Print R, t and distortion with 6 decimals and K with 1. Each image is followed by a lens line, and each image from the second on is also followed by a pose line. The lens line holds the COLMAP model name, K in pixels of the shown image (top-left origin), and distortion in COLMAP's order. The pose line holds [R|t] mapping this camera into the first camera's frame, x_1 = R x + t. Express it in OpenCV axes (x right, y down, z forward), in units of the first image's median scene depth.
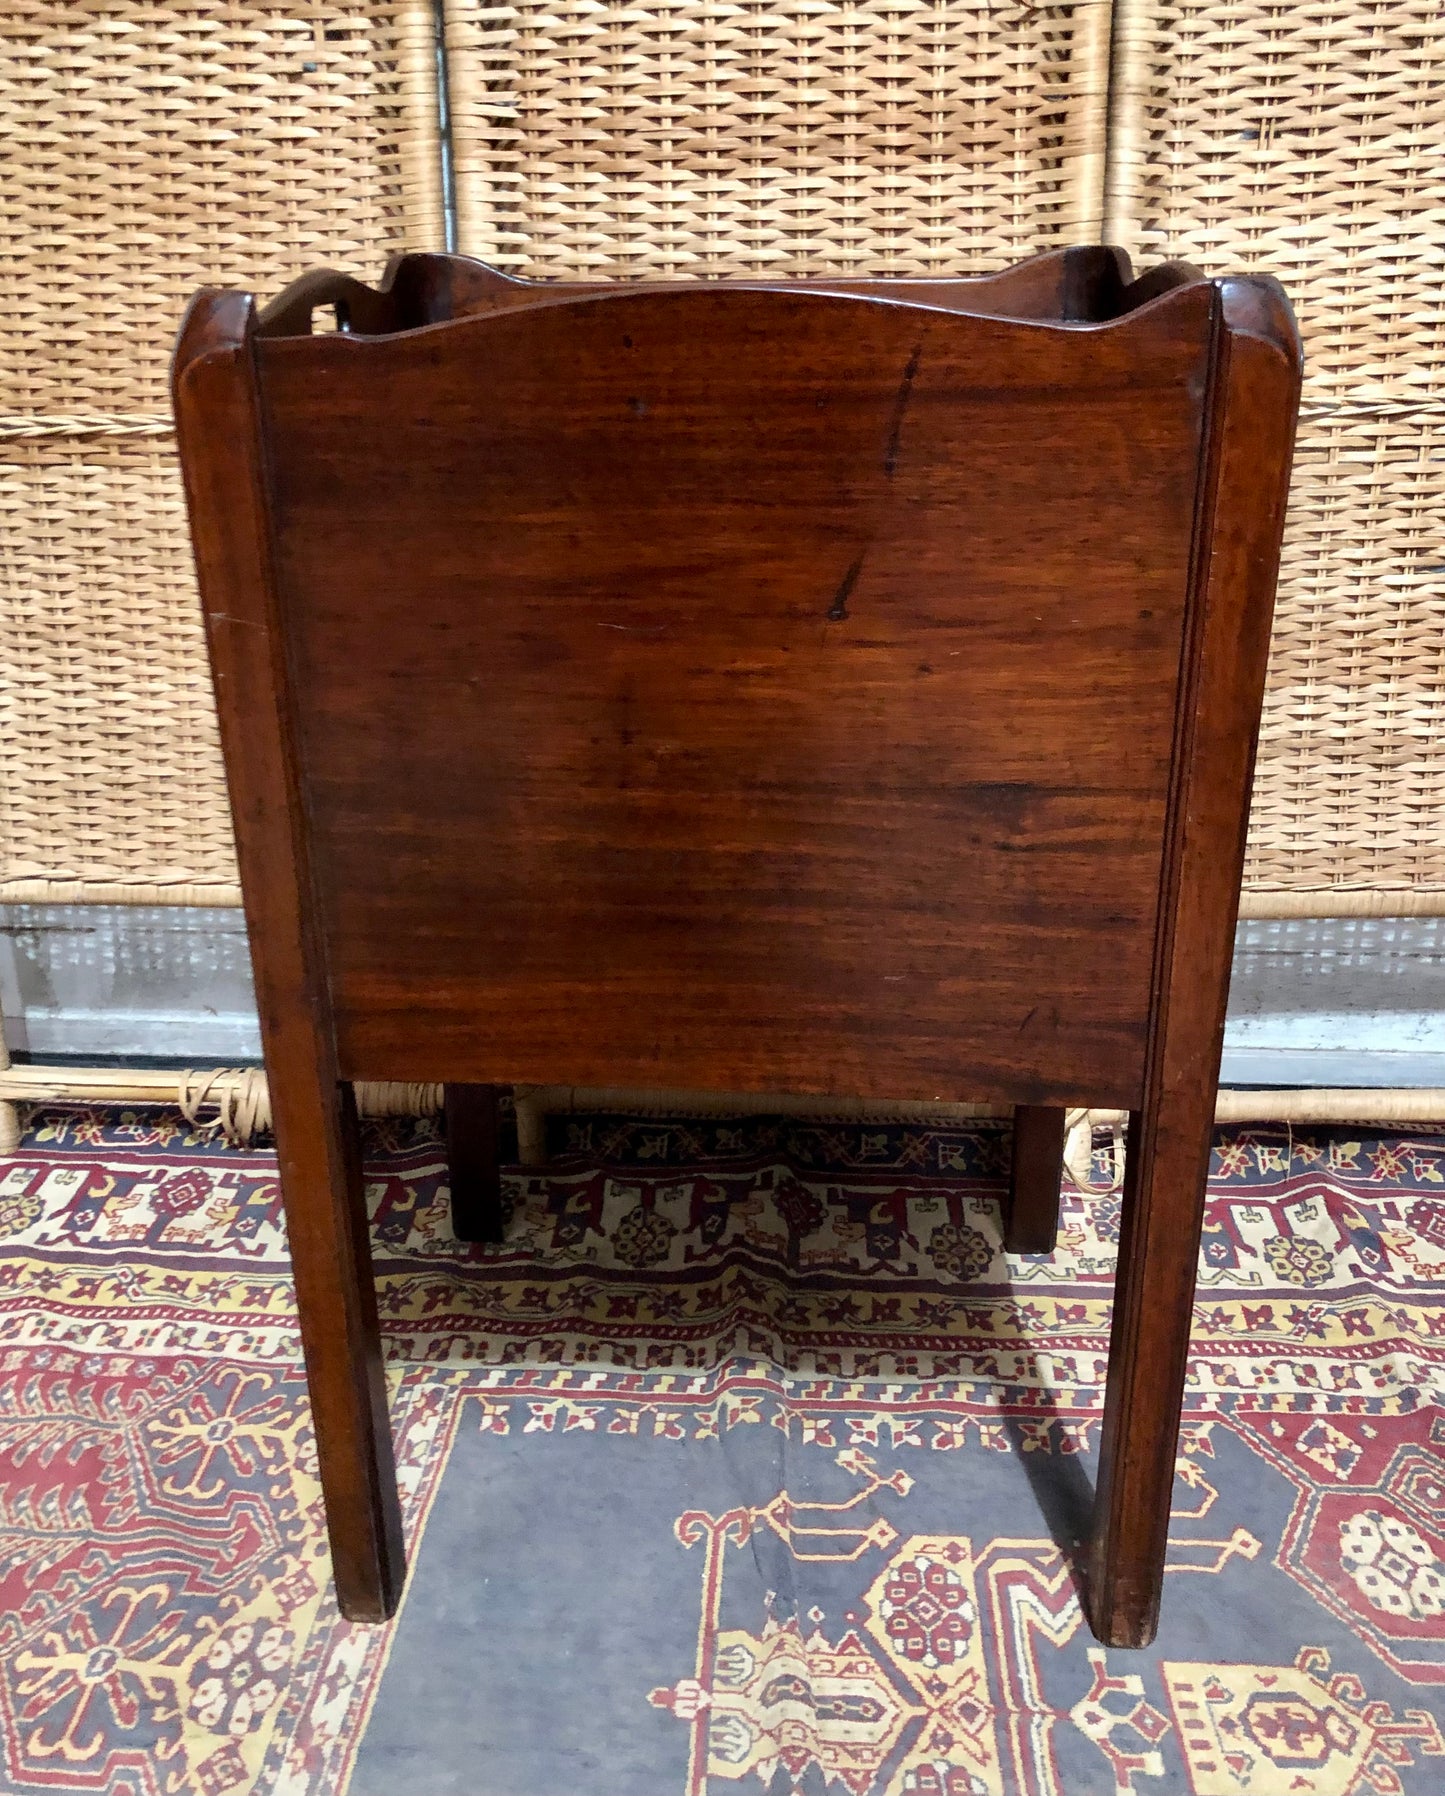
lens RADIAL K [[1653.3, 0, 701.5], [0, 1653.3, 847.9], [0, 0, 1]] dist [0.018421, 0.000000]
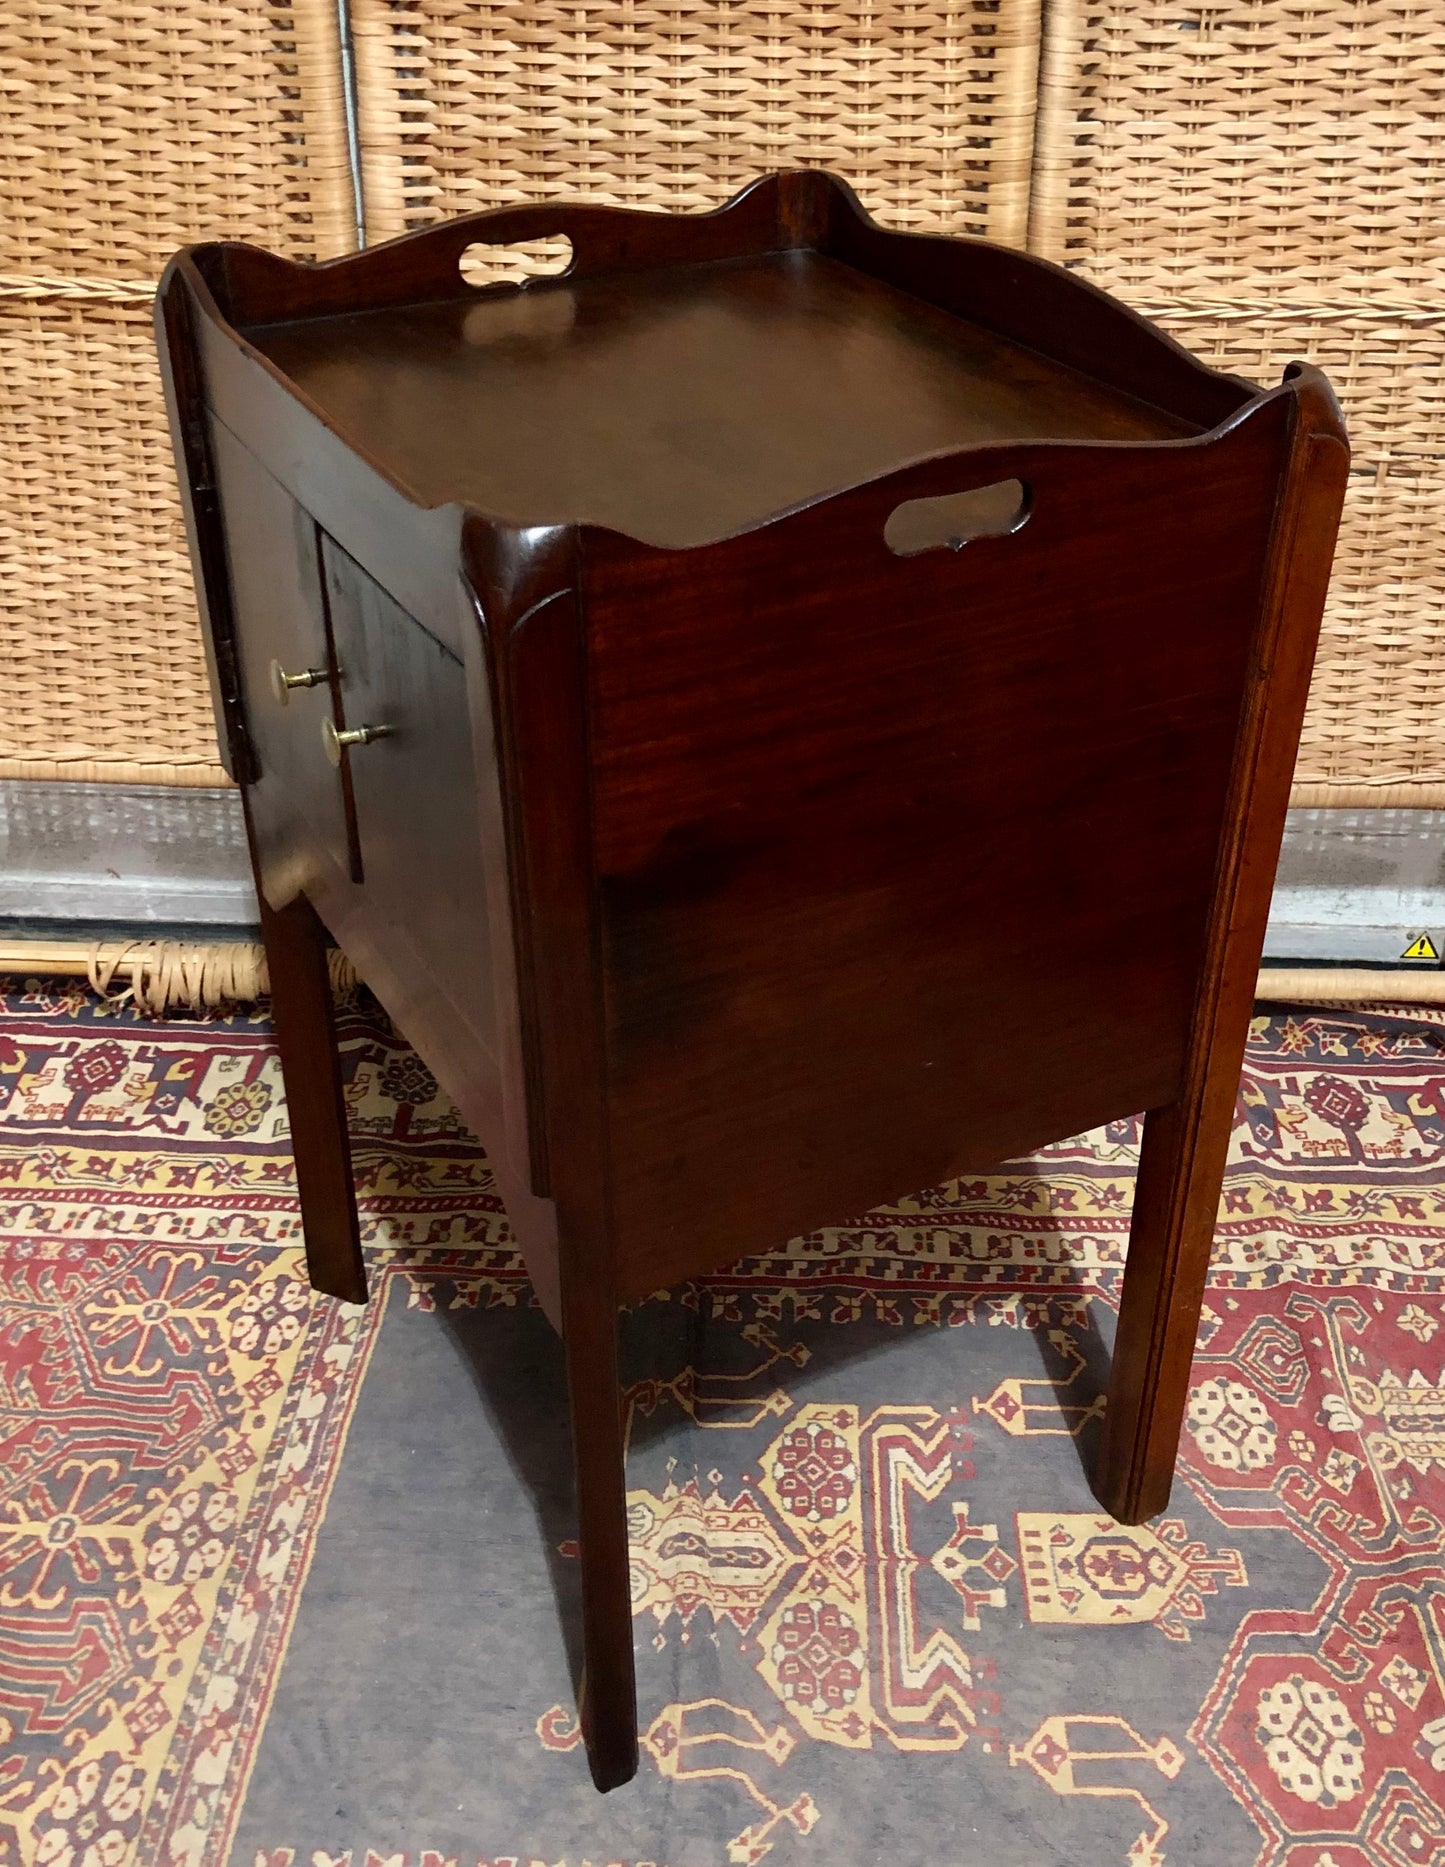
lens RADIAL K [[1981.4, 0, 770.9], [0, 1981.4, 881.6], [0, 0, 1]] dist [0.025139, 0.000000]
pose [[0.998362, 0.003547, 0.057096, 0.024045], [-0.013621, 0.984109, 0.177040, -0.140412], [-0.055561, -0.177528, 0.982546, -0.201784]]
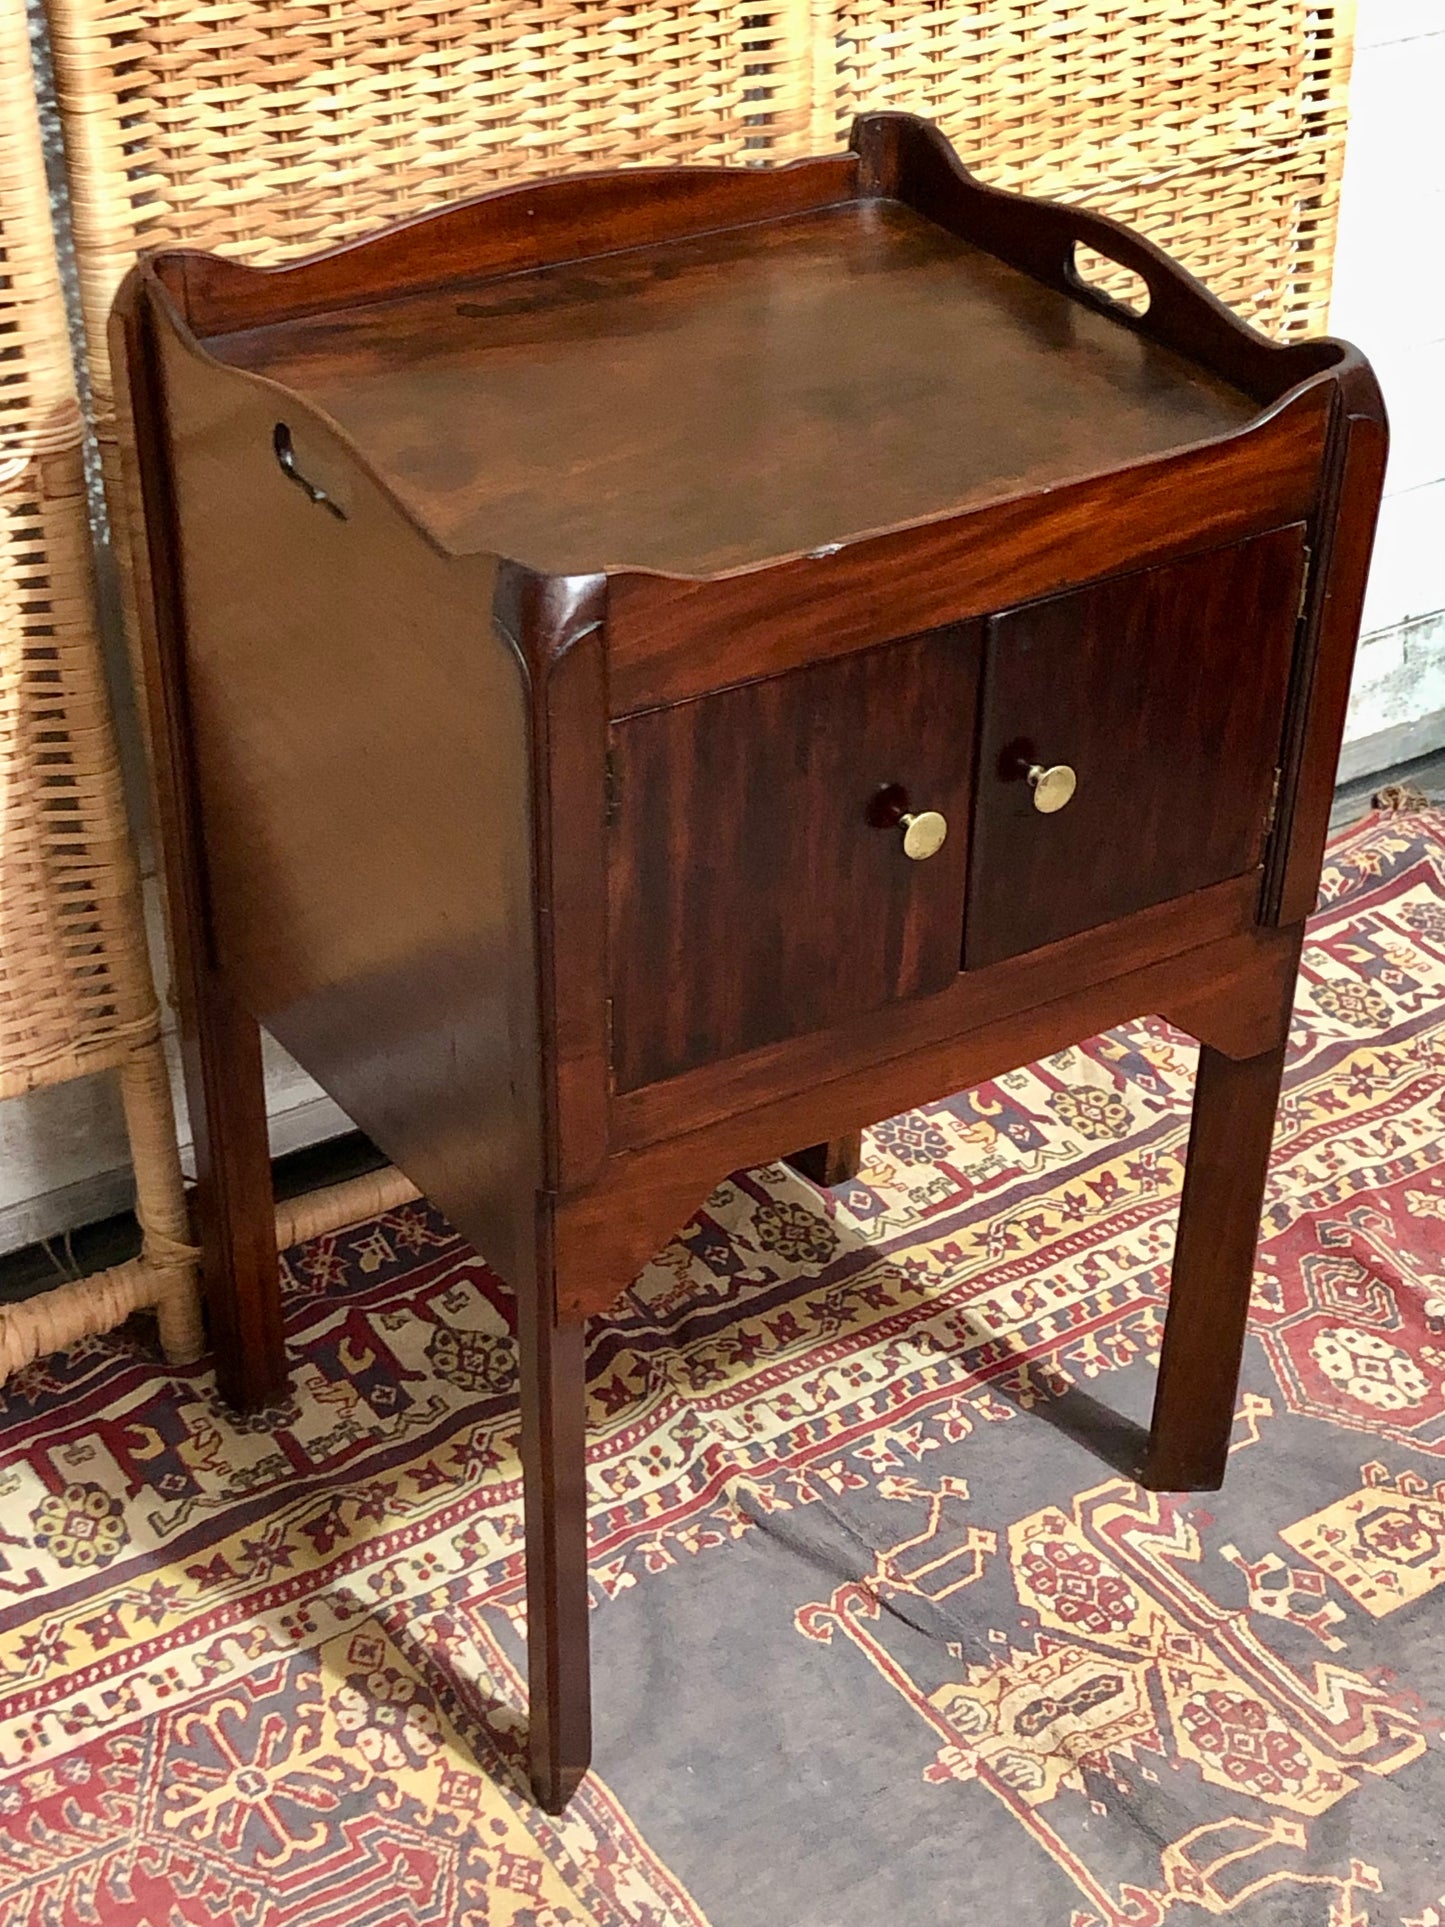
lens RADIAL K [[3080.0, 0, 705.4], [0, 3080.0, 964.0], [0, 0, 1]] dist [0.115255, 0.000000]
pose [[0.795879, -0.315527, 0.516738, -0.748126], [0.197611, 0.942105, 0.270901, -0.375290], [-0.572299, -0.113491, 0.812154, -0.293761]]
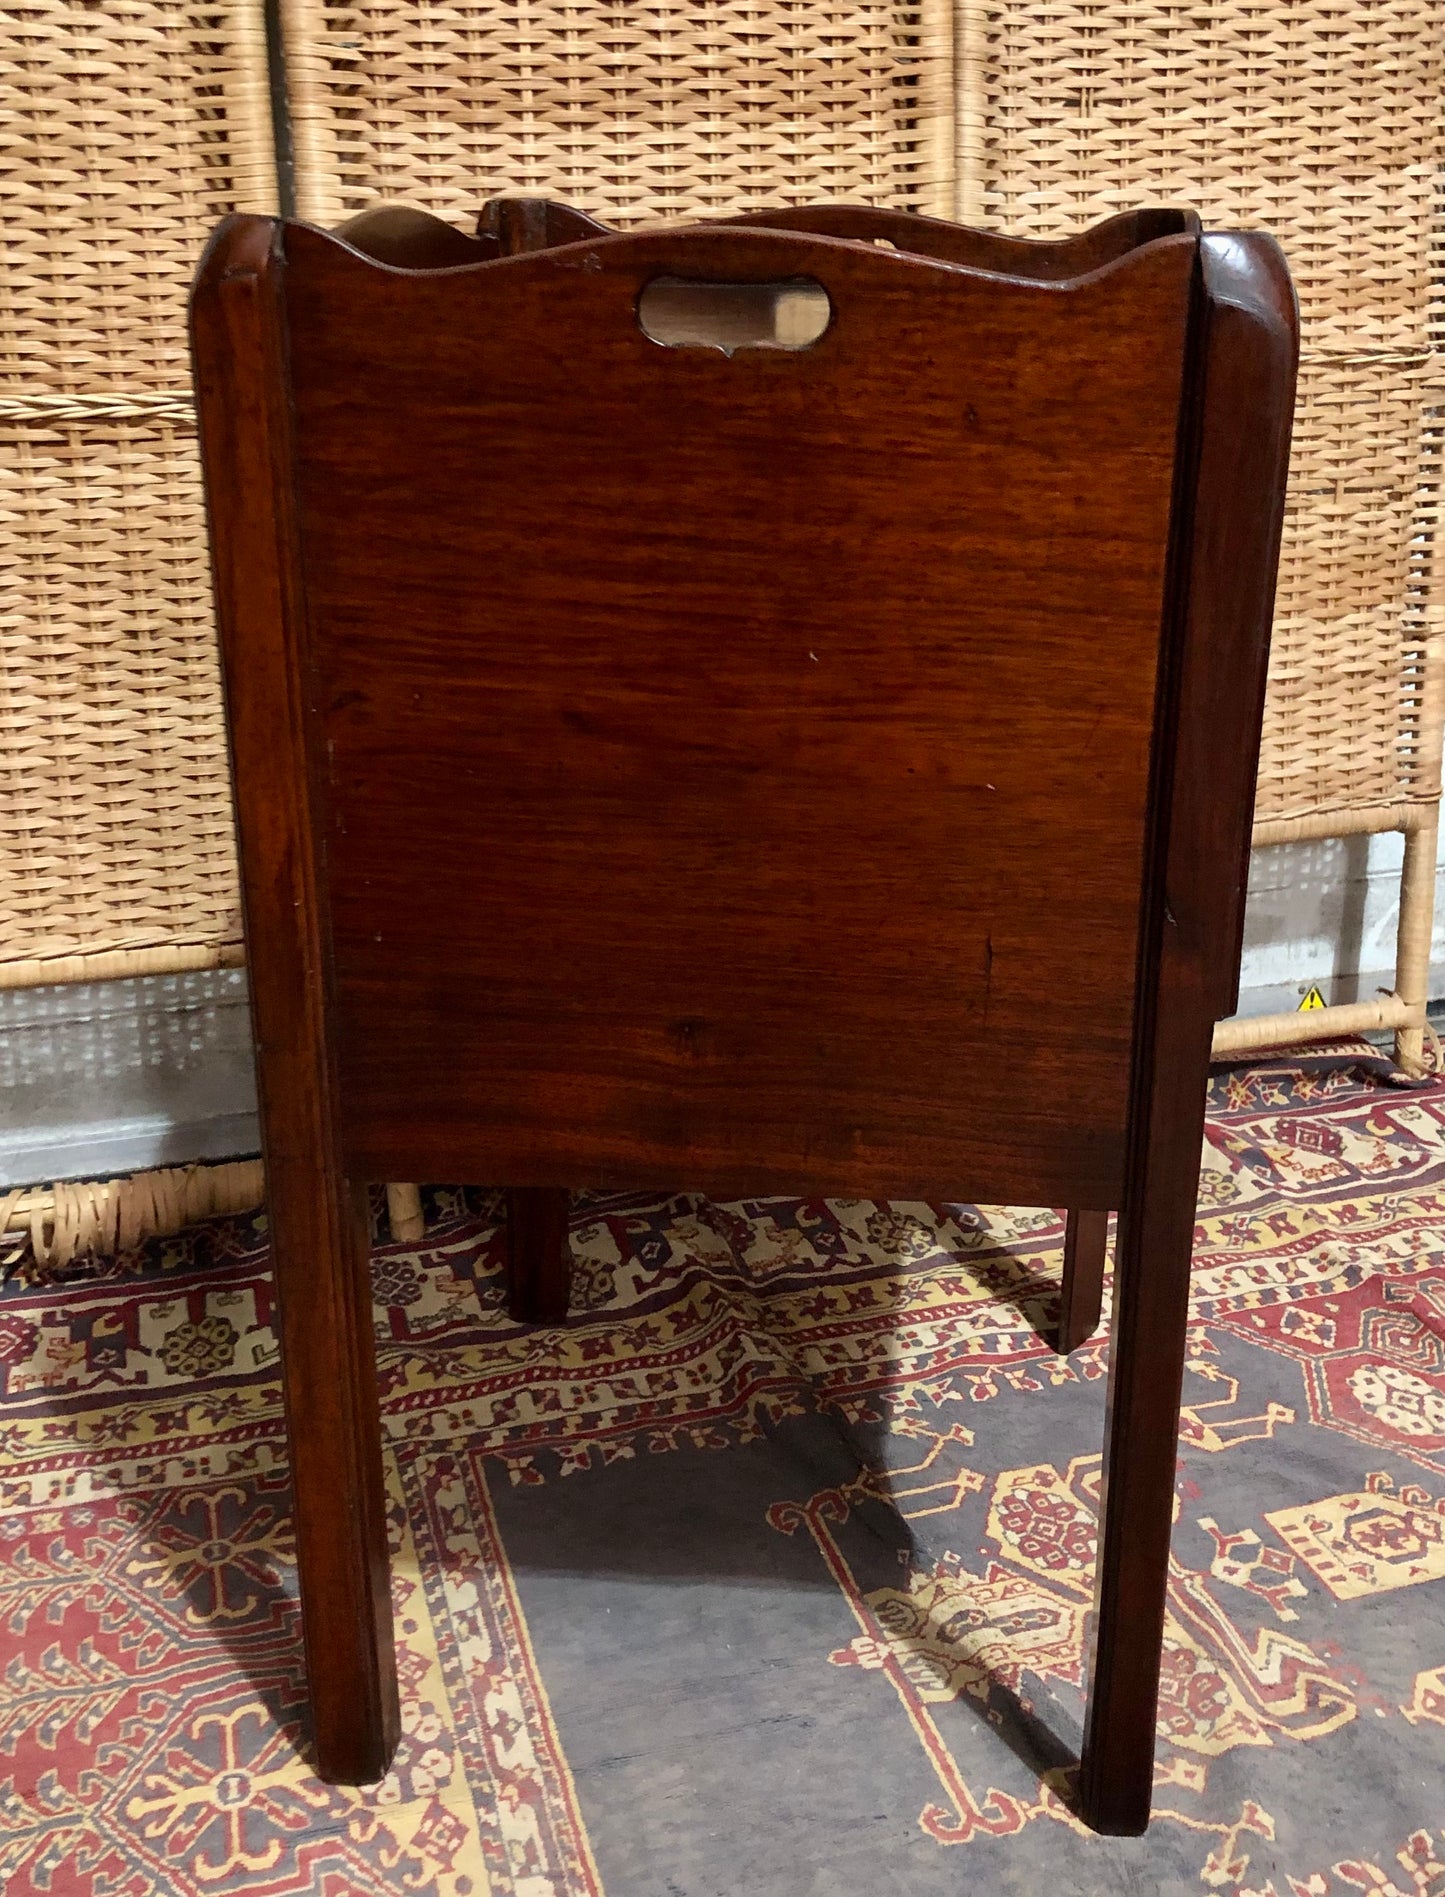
lens RADIAL K [[2025.9, 0, 771.6], [0, 2025.9, 917.0], [0, 0, 1]] dist [0.017257, 0.000000]
pose [[0.929693, -0.113503, 0.350411, -0.346237], [0.123128, 0.992377, -0.005232, 0.061692], [-0.347146, 0.048009, 0.936581, -0.104830]]
